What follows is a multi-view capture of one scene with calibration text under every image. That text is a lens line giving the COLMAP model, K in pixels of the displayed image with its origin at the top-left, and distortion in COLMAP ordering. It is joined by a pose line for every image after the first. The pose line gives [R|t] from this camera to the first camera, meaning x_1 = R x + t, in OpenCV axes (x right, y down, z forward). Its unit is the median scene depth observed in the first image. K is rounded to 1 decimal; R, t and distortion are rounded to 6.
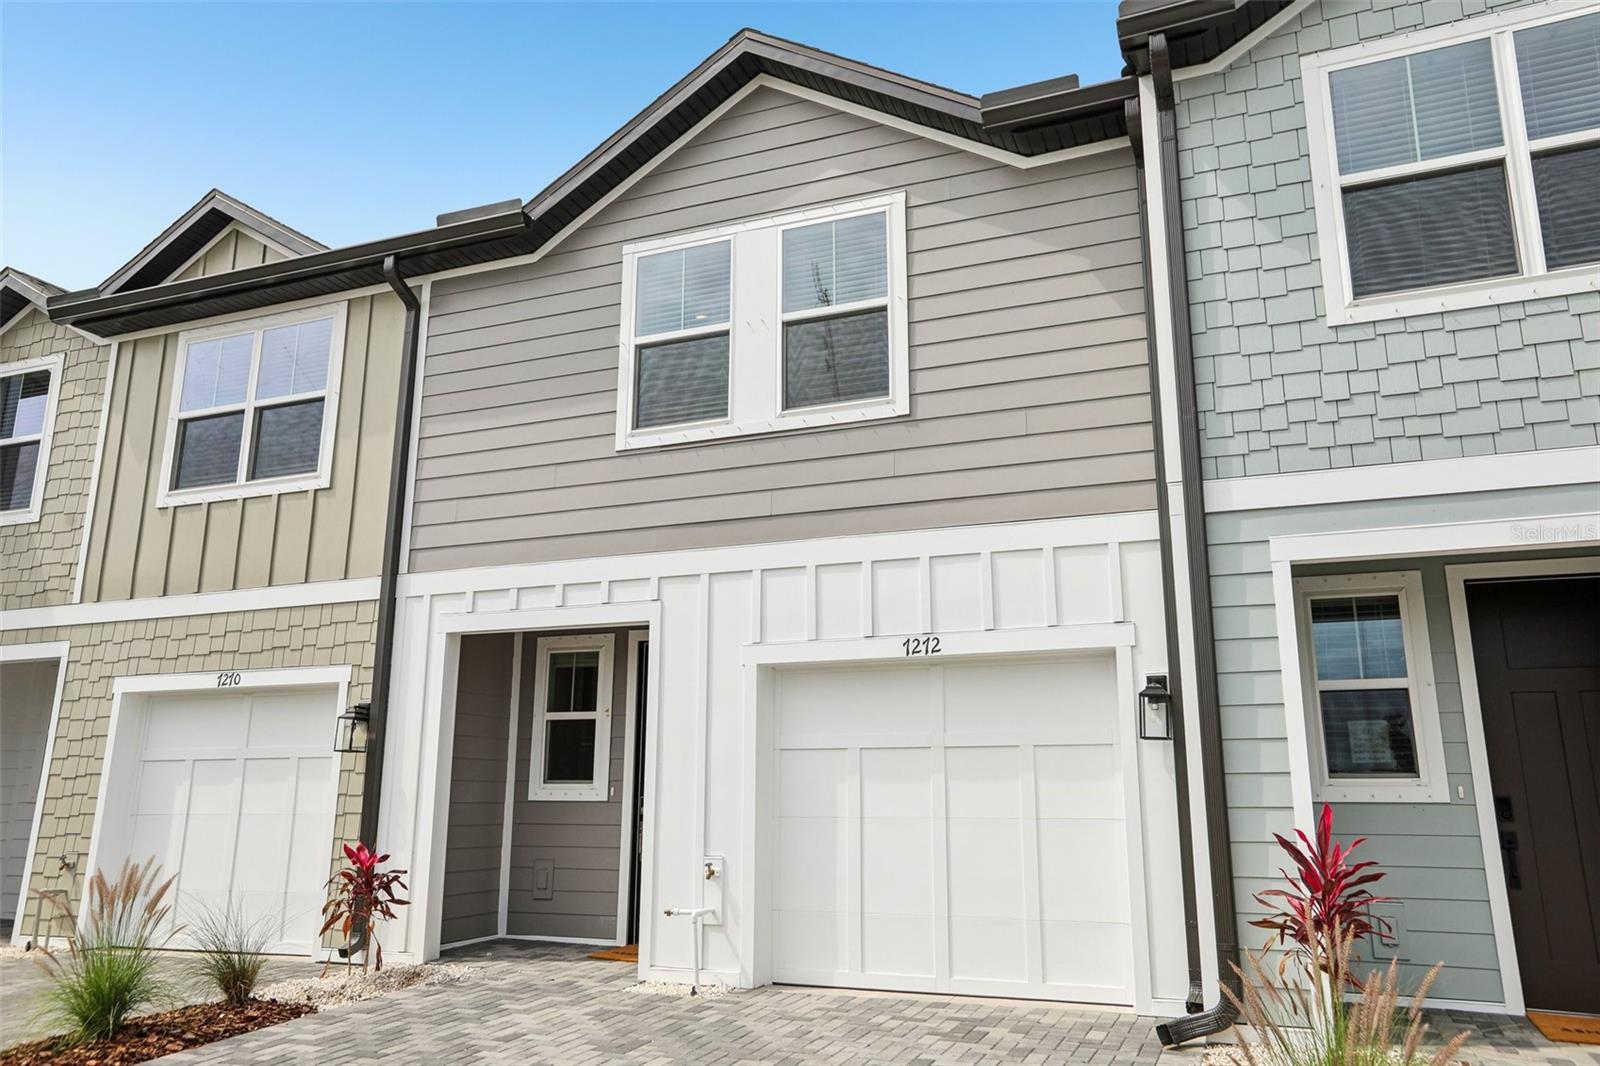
lens RADIAL K [[1132.4, 0, 807.9], [0, 1132.4, 539.2], [0, 0, 1]] dist [0.031146, 0.016456]
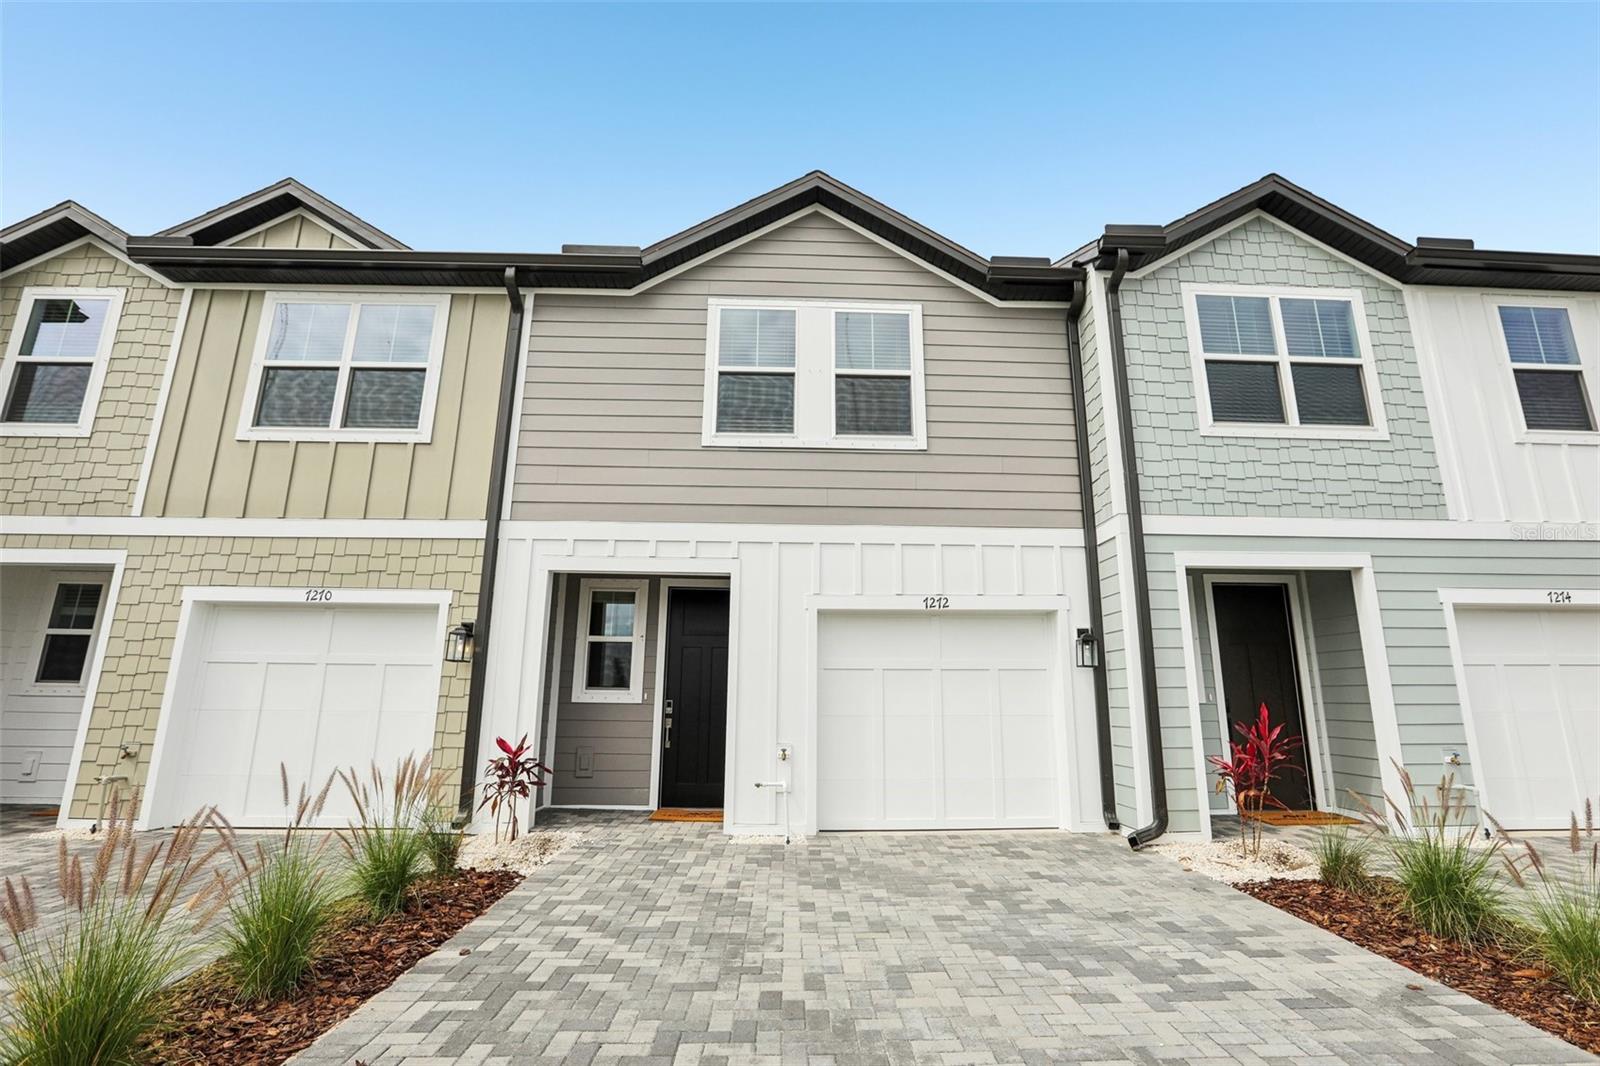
lens RADIAL K [[723.9, 0, 809.8], [0, 723.9, 533.9], [0, 0, 1]] dist [-0.028328, 0.011616]
pose [[0.916161, 0.093836, 0.389670, -0.363211], [-0.092933, 0.995446, -0.021216, 0.032023], [-0.389887, -0.016776, 0.920710, 0.146269]]
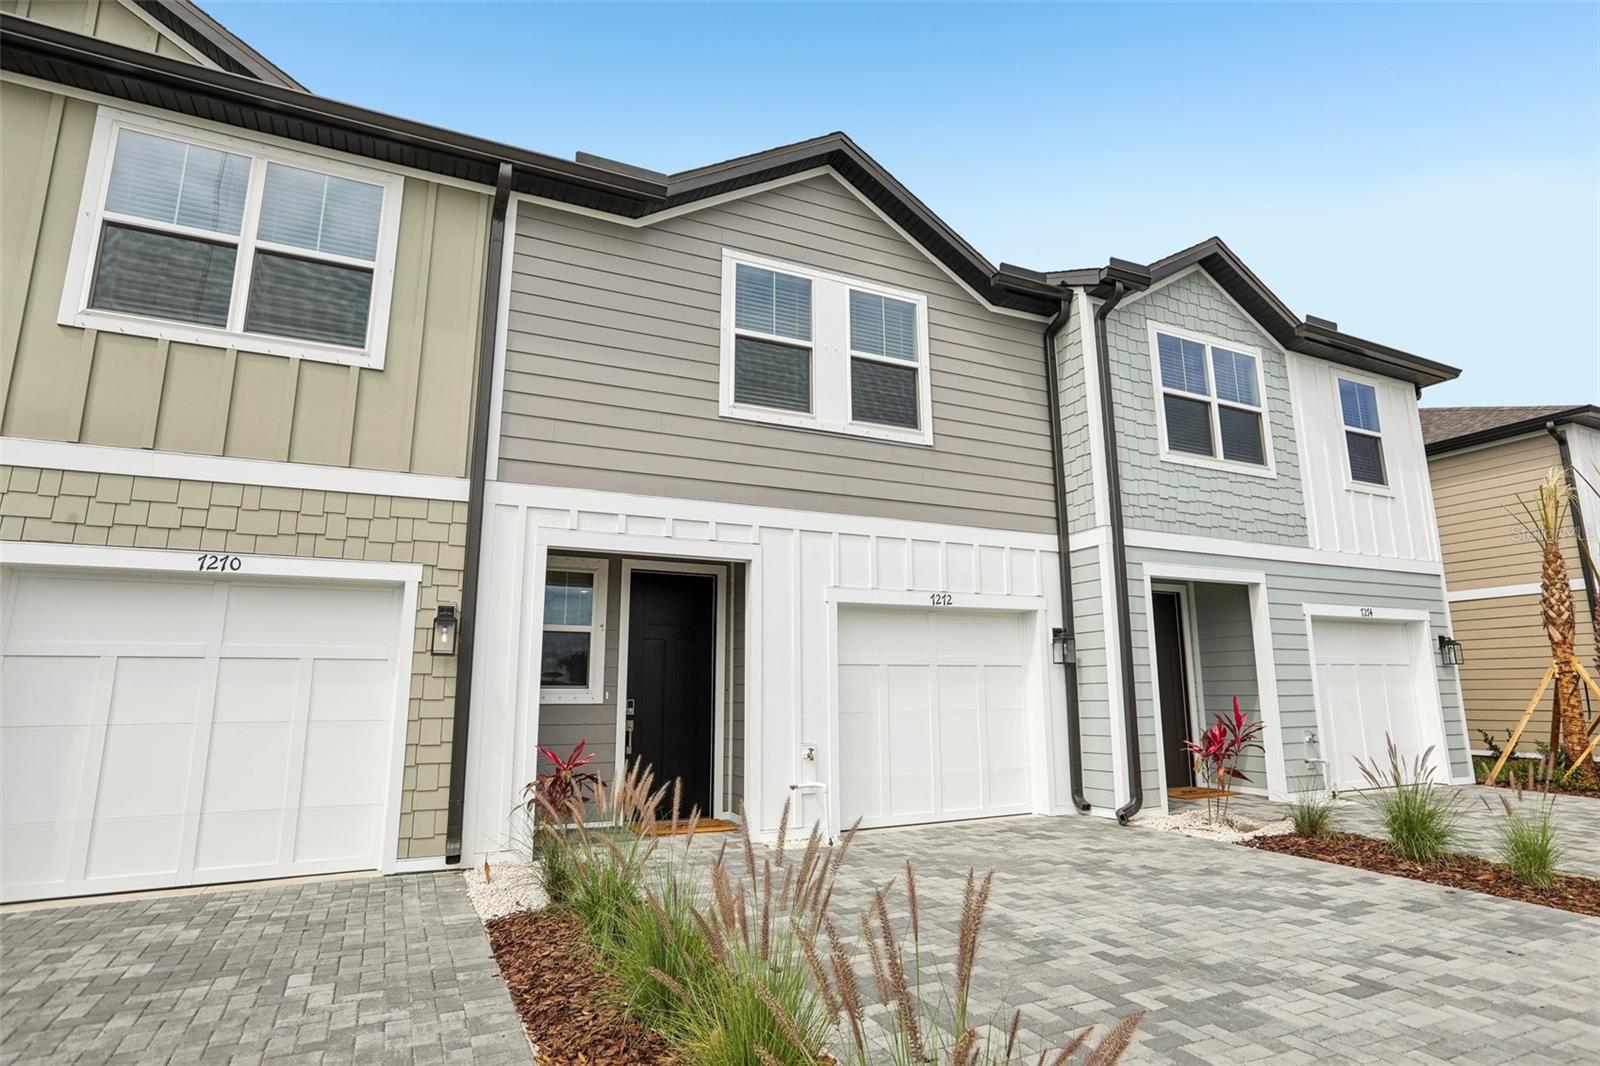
lens RADIAL K [[847.5, 0, 810.2], [0, 847.5, 526.0], [0, 0, 1]] dist [-0.003534, 0.005776]
pose [[0.679972, 0.138788, 0.719984, -0.710475], [-0.153618, 0.987096, -0.045196, 0.061931], [-0.716966, -0.079870, 0.692518, 0.281850]]
